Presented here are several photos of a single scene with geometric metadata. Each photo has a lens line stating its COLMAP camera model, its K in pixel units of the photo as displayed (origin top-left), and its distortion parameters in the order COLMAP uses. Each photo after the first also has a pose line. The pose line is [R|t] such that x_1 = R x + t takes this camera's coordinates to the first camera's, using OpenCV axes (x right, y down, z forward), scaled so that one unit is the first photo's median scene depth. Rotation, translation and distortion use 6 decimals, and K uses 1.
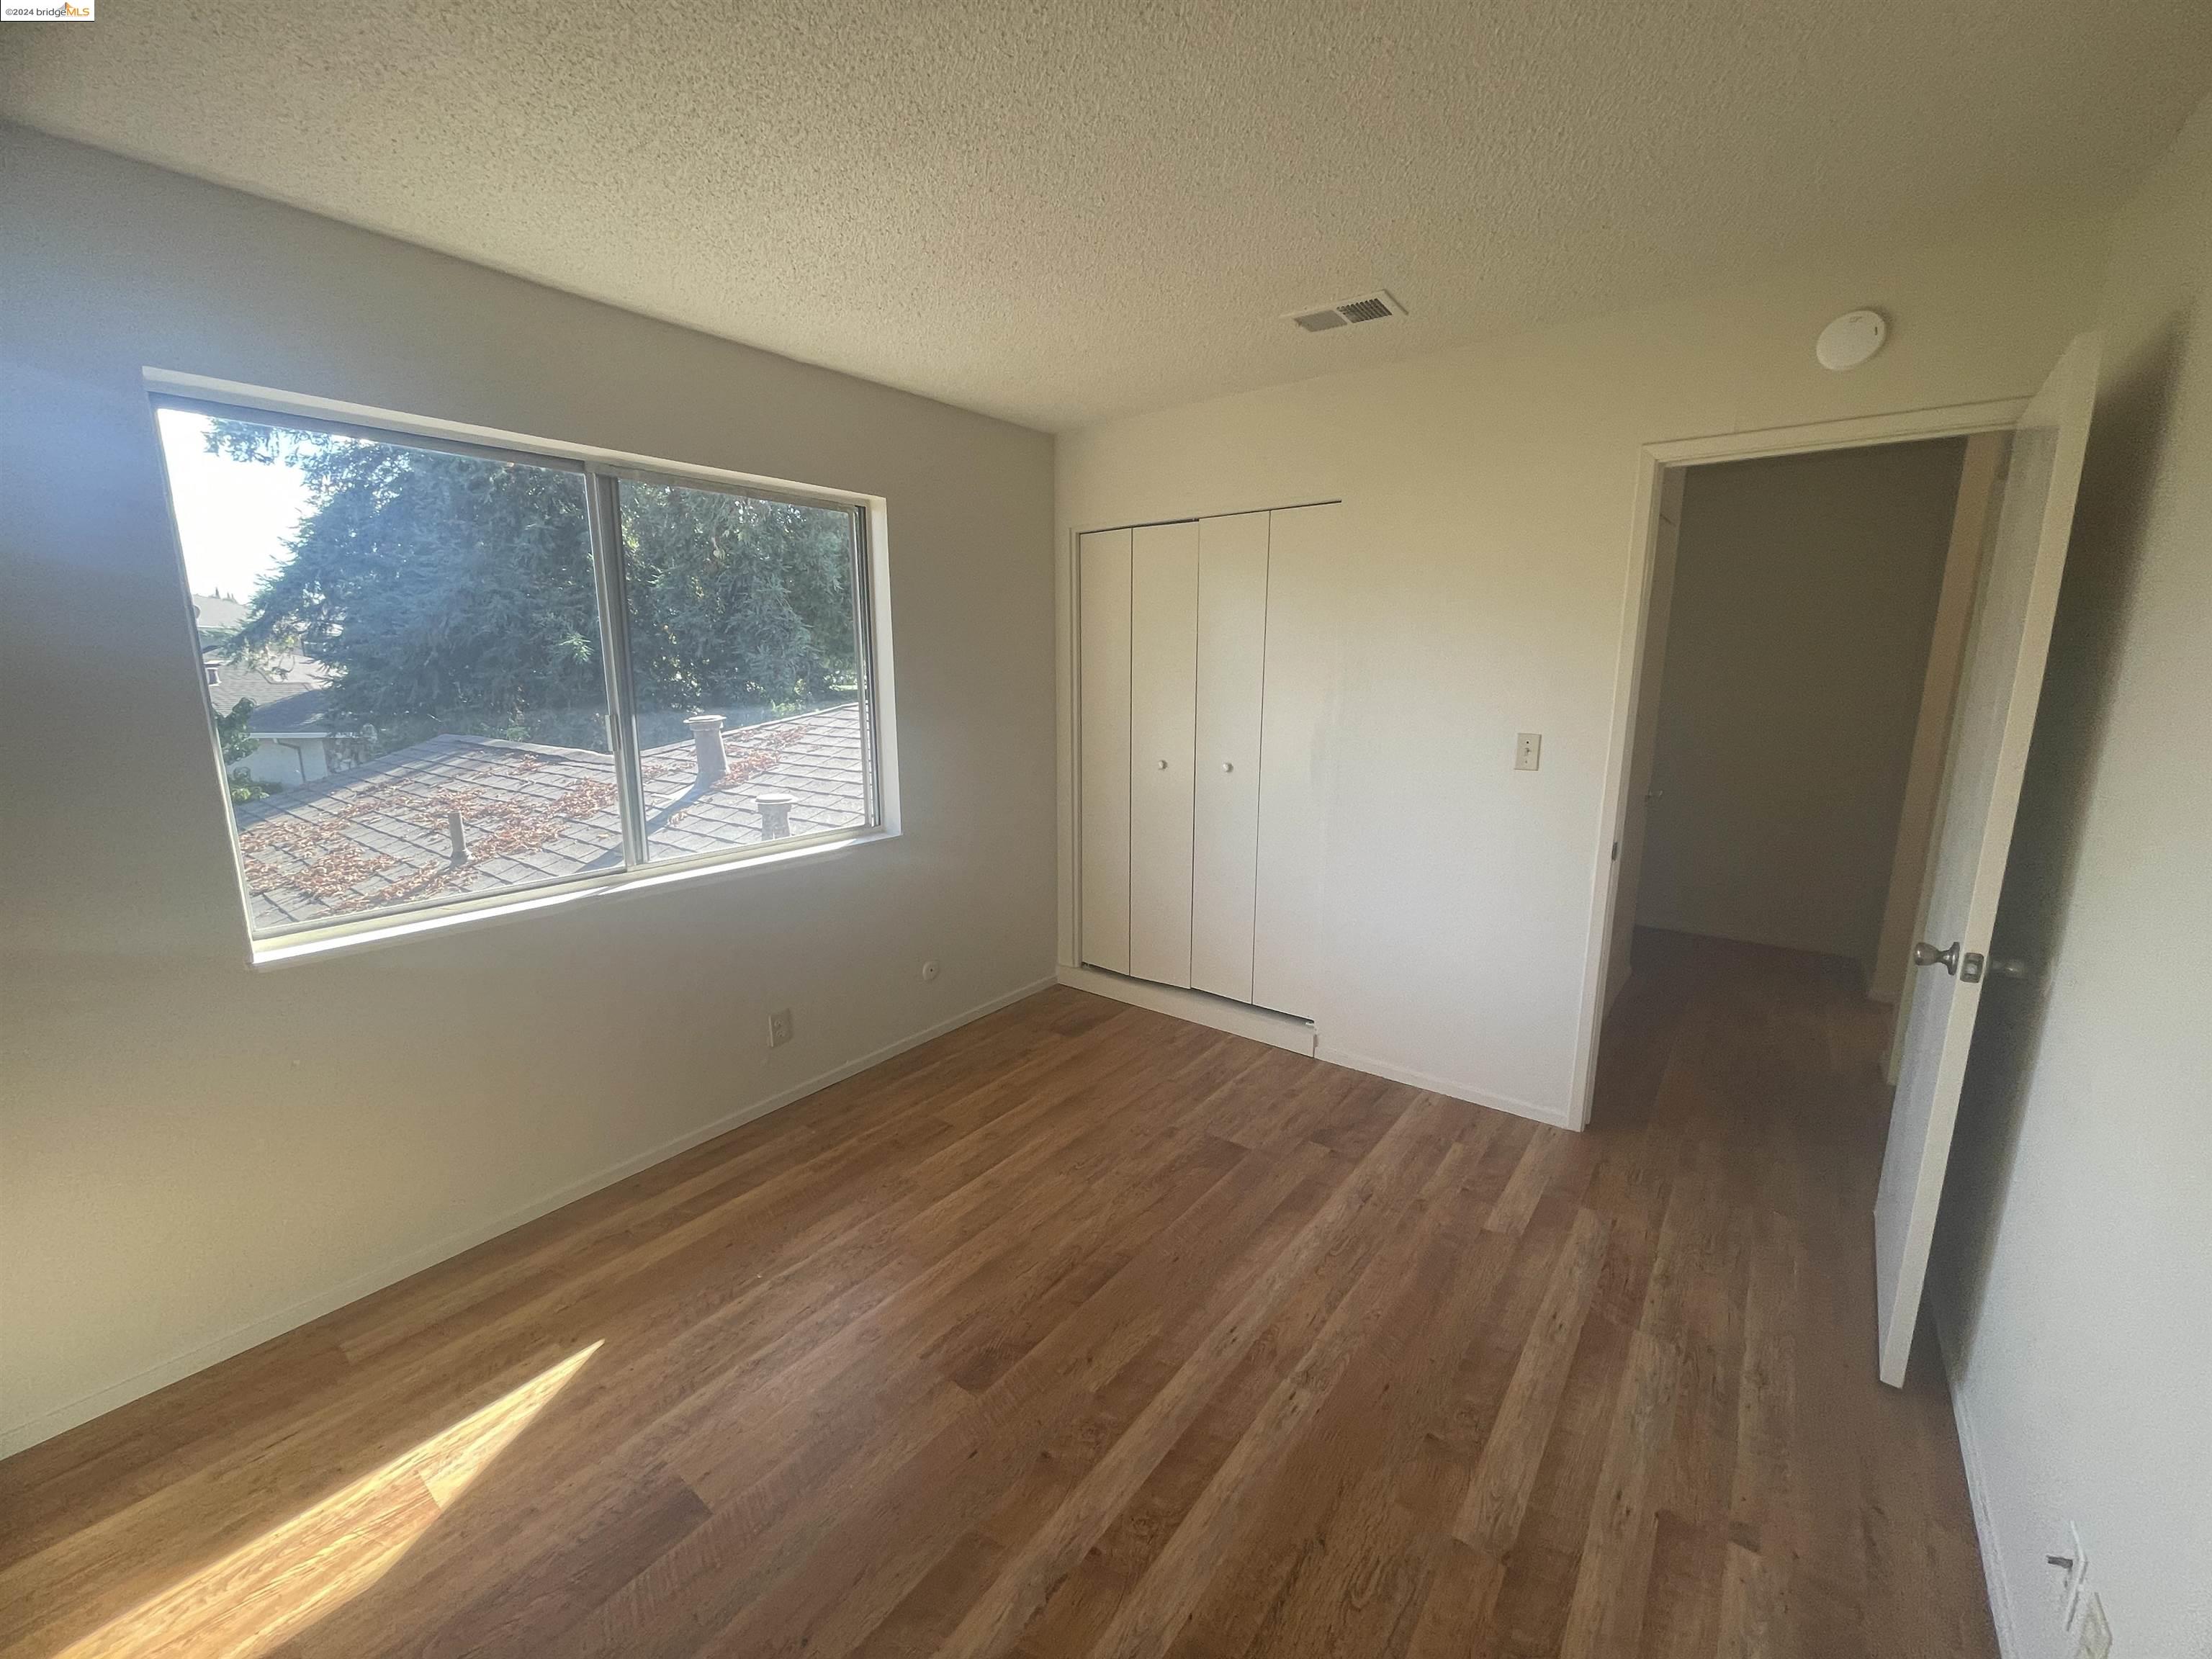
lens RADIAL K [[888.3, 0, 1094.2], [0, 888.3, 831.8], [0, 0, 1]] dist [0.000134, -0.002159]
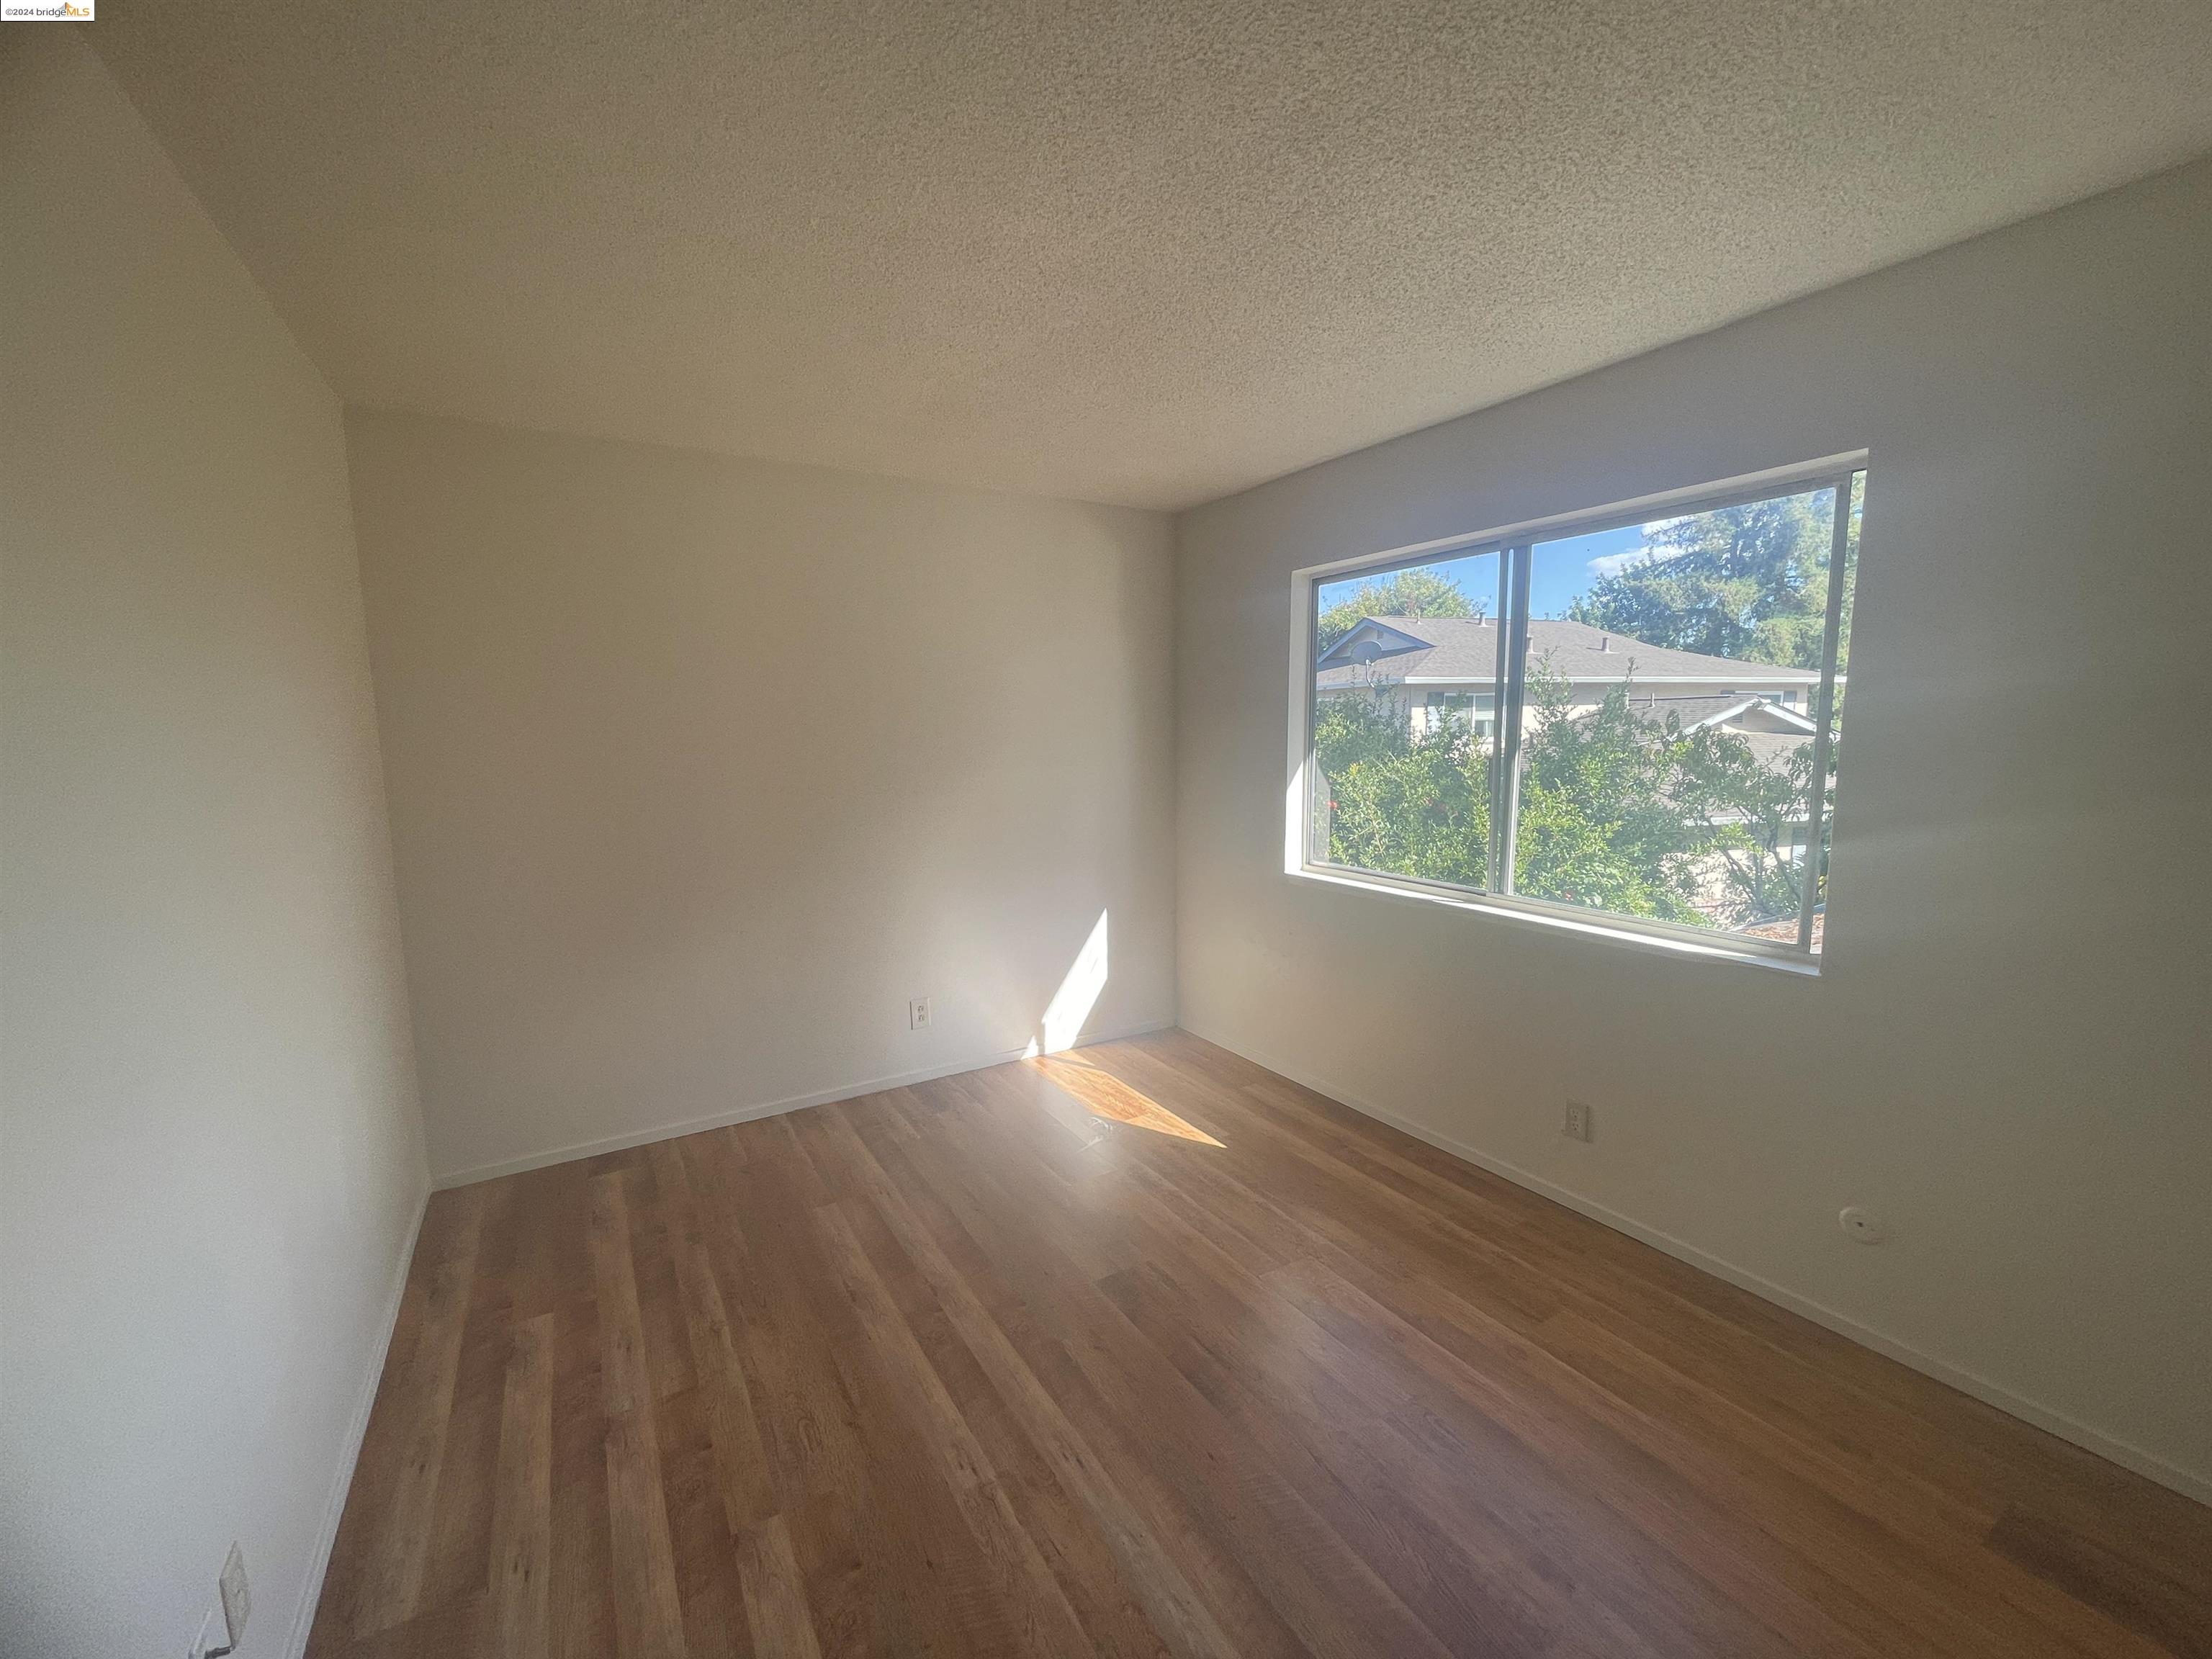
lens RADIAL K [[888.3, 0, 1094.8], [0, 888.3, 836.9], [0, 0, 1]] dist [0.000134, -0.002159]
pose [[-0.364214, 0.127750, -0.922512, 0.900574], [-0.158057, 0.967699, 0.196410, -0.224928], [0.917805, 0.217345, -0.332258, 1.187271]]
